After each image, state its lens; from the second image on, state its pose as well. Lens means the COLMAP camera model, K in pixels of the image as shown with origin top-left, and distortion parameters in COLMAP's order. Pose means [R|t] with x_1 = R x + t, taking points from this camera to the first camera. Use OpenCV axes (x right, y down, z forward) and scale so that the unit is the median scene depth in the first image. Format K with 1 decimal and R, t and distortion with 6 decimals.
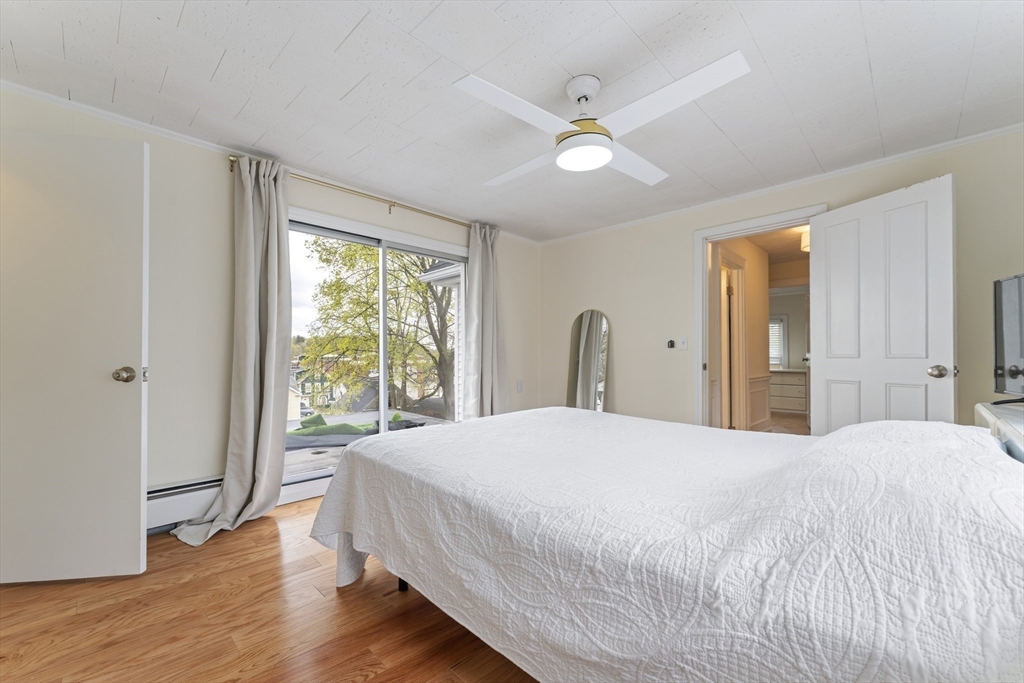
lens RADIAL K [[412.9, 0, 509.5], [0, 412.9, 352.1], [0, 0, 1]] dist [0.000334, -0.000199]
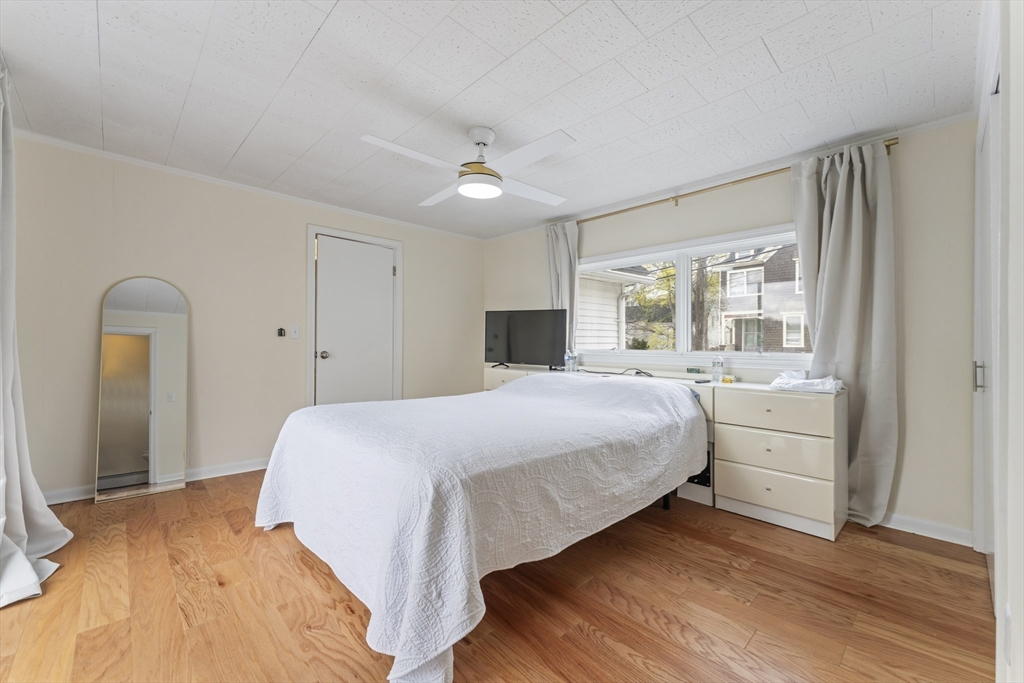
lens RADIAL K [[412.9, 0, 509.5], [0, 412.9, 343.7], [0, 0, 1]] dist [0.000334, -0.000199]
pose [[0.014174, 0.008676, 0.999862, -1.486111], [-0.019289, 0.999779, -0.008402, 0.011922], [-0.999713, -0.019167, 0.014338, 1.229837]]
